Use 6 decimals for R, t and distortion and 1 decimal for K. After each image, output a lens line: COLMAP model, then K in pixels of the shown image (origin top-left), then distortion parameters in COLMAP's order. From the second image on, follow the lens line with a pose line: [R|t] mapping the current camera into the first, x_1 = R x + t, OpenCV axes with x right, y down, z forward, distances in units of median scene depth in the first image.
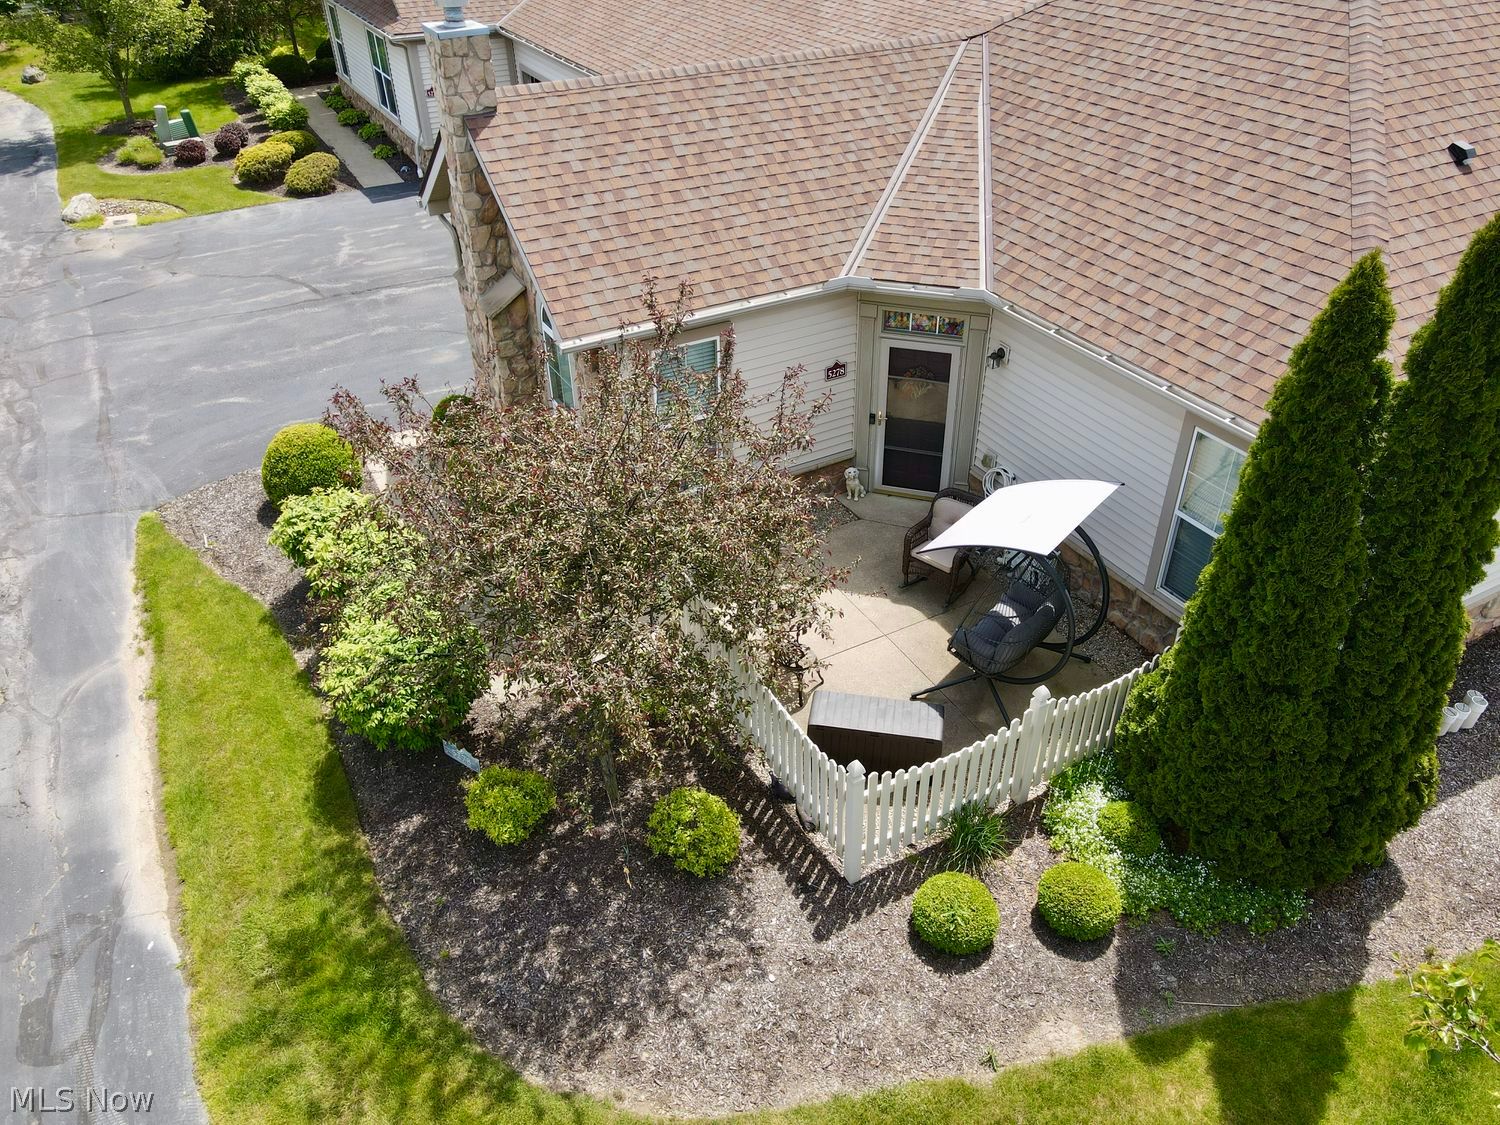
lens RADIAL K [[1093.5, 0, 758.4], [0, 1093.5, 558.5], [0, 0, 1]] dist [0.007389, 0.023703]
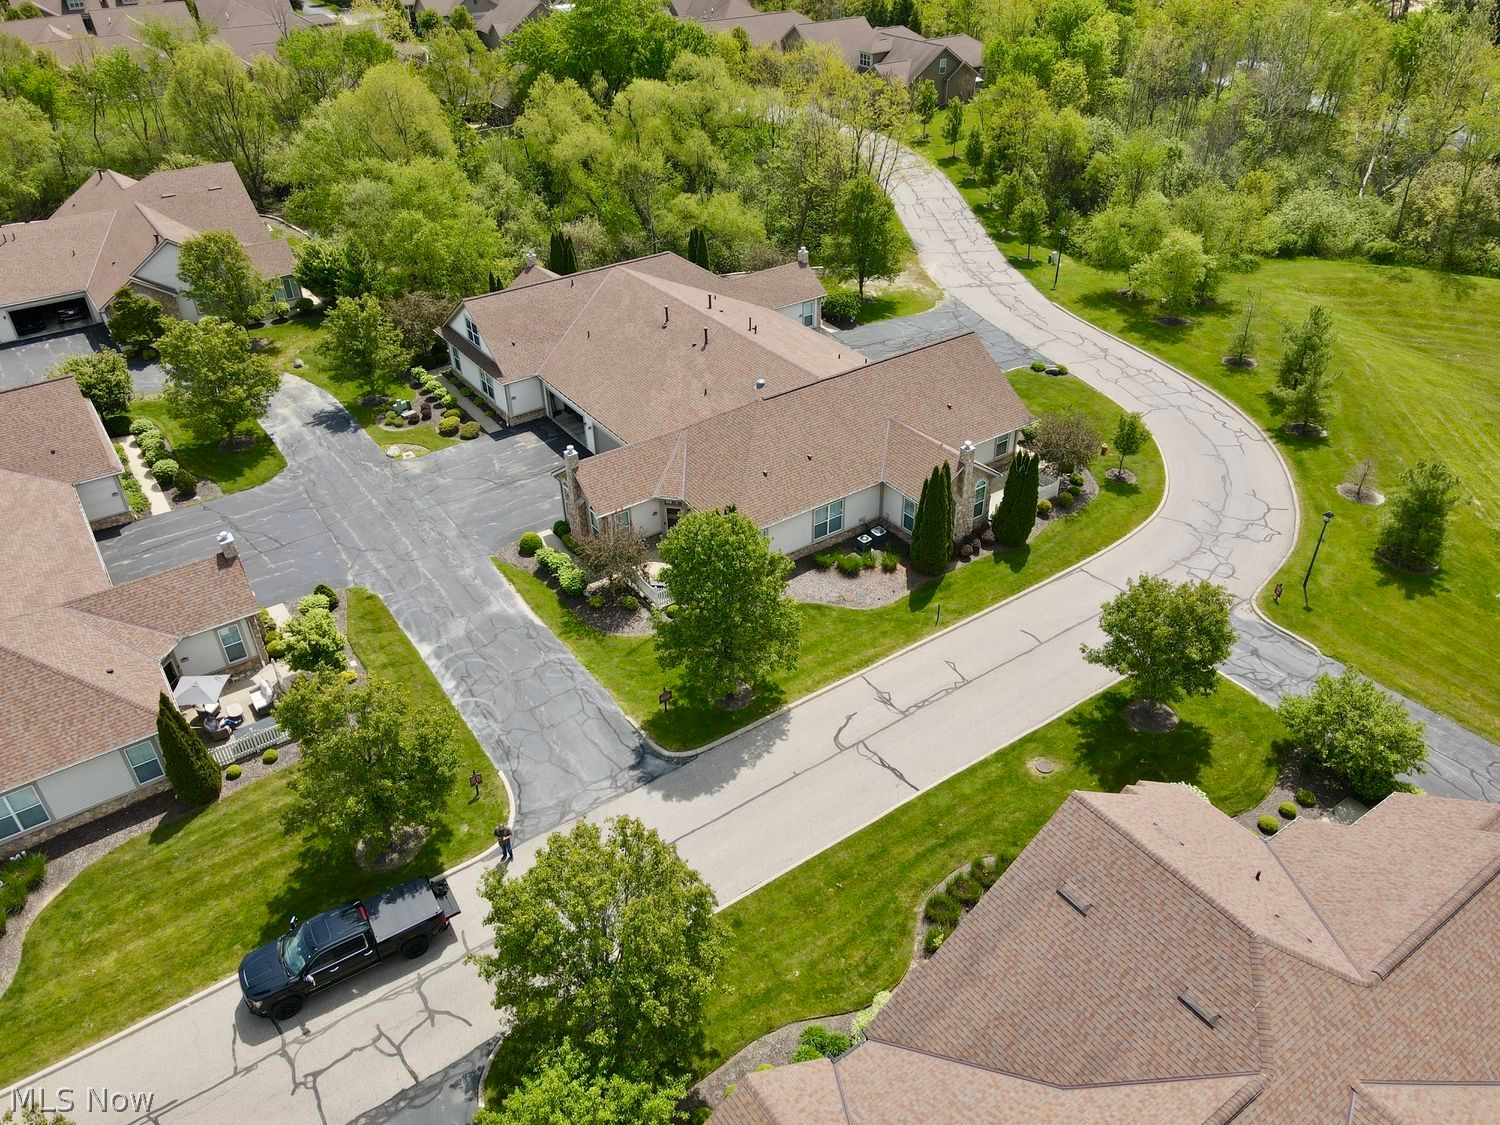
lens RADIAL K [[1093.5, 0, 758.4], [0, 1093.5, 558.5], [0, 0, 1]] dist [0.007389, 0.023703]
pose [[0.994292, -0.062158, 0.086719, 0.125393], [0.063674, 0.997861, -0.014820, 0.138201], [-0.085612, 0.020257, 0.996123, -4.713475]]
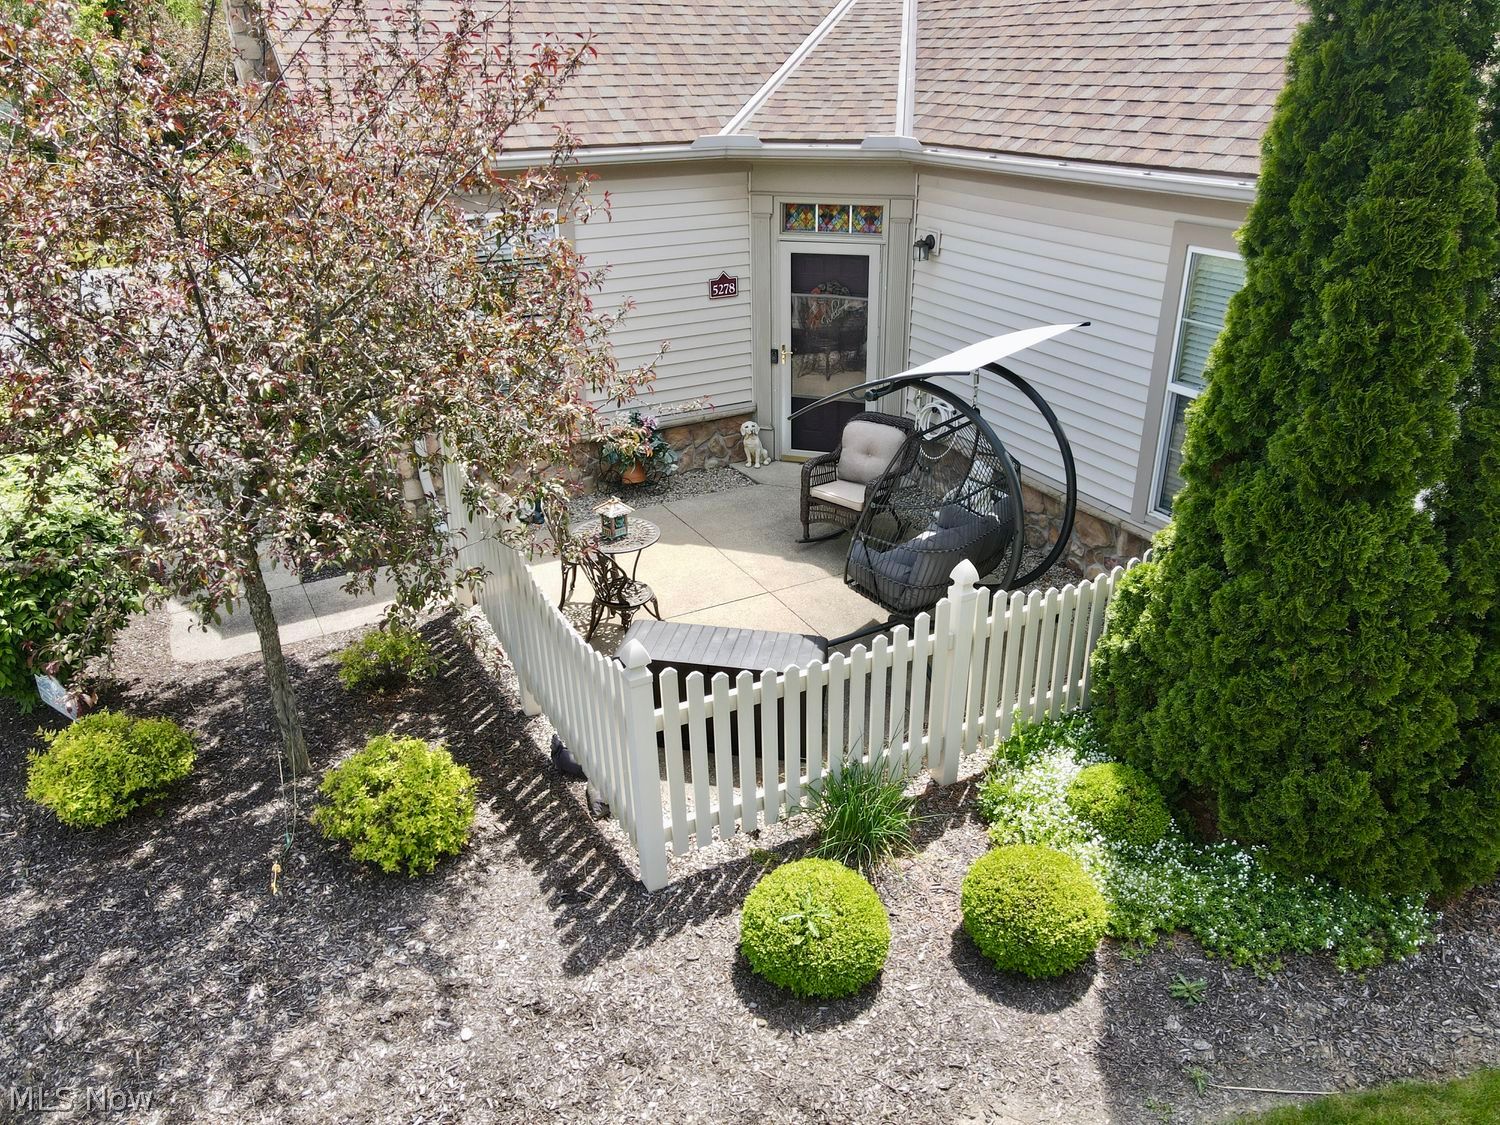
lens RADIAL K [[1099.3, 0, 756.9], [0, 1099.3, 555.8], [0, 0, 1]] dist [0.018930, 0.000600]
pose [[0.999956, 0.005205, -0.007751, 0.140523], [-0.006514, 0.983679, -0.179812, 0.217296], [0.006689, 0.179855, 0.983670, 0.367922]]
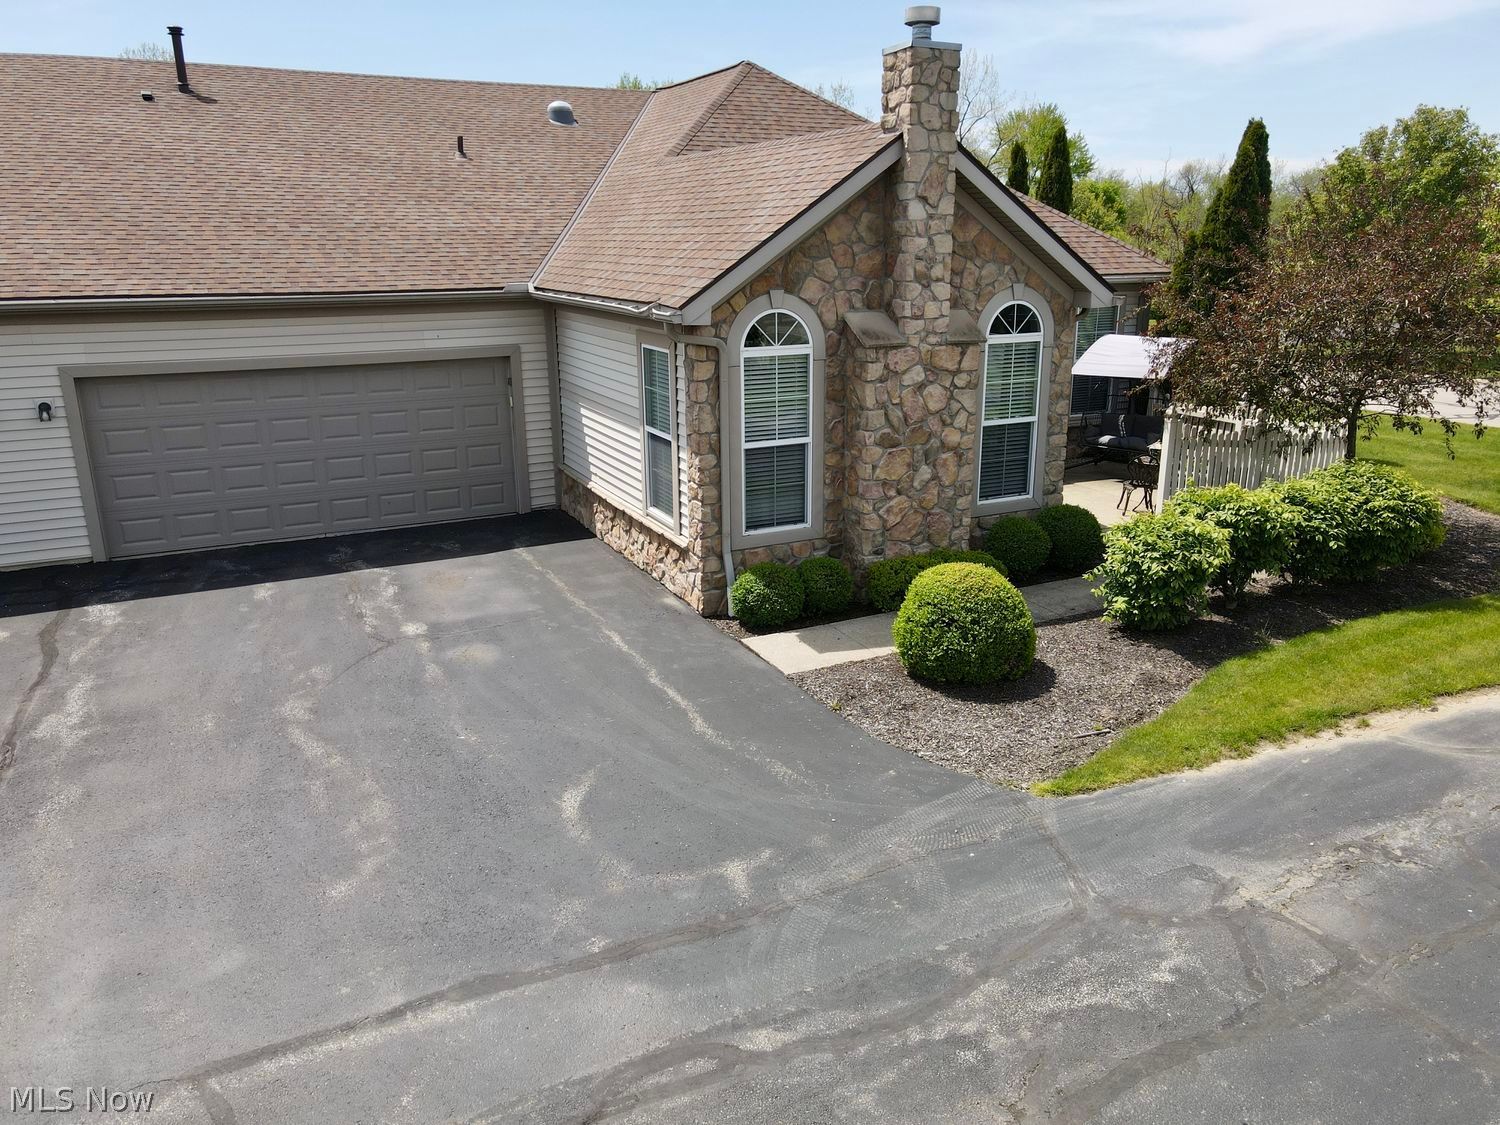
lens RADIAL K [[1093.5, 0, 758.4], [0, 1093.5, 558.5], [0, 0, 1]] dist [0.007389, 0.023703]
pose [[0.044650, -0.272090, 0.961235, -1.572334], [0.575302, 0.793633, 0.197925, -0.480849], [-0.816722, 0.544163, 0.191970, 1.402359]]
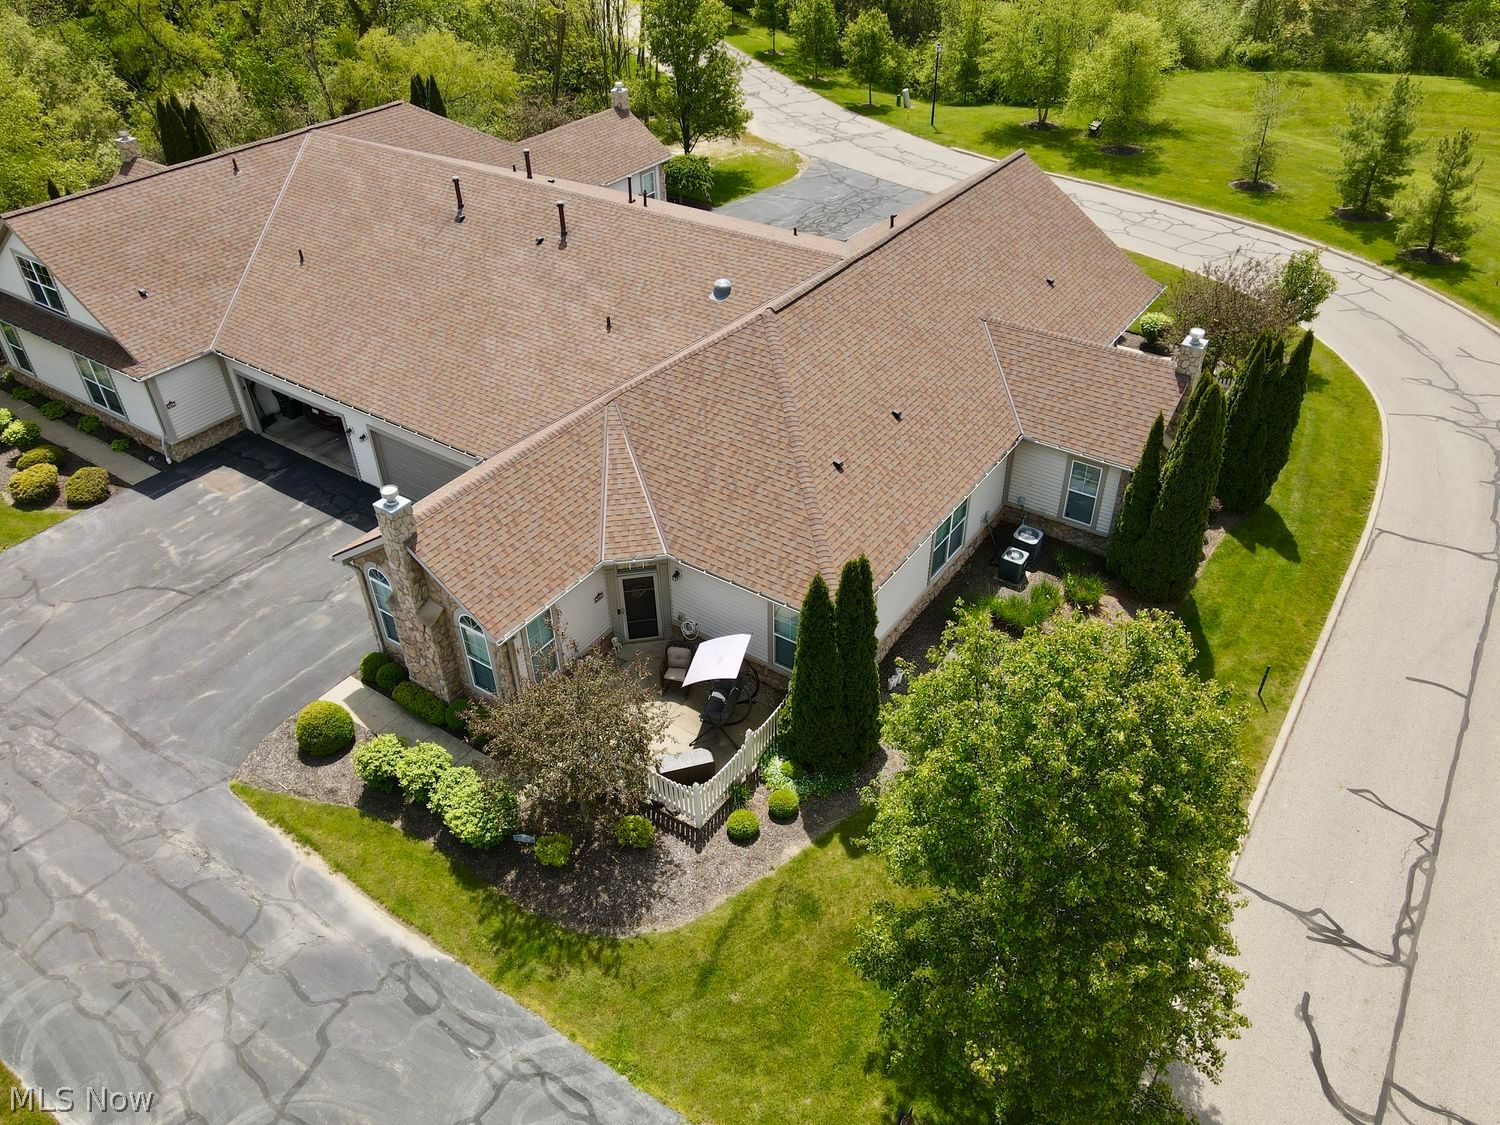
lens RADIAL K [[1093.5, 0, 758.4], [0, 1093.5, 558.5], [0, 0, 1]] dist [0.007389, 0.023703]
pose [[0.893925, -0.268968, 0.358544, -0.506117], [0.259391, 0.962813, 0.075552, -0.434461], [-0.365532, 0.025465, 0.930450, -1.334720]]
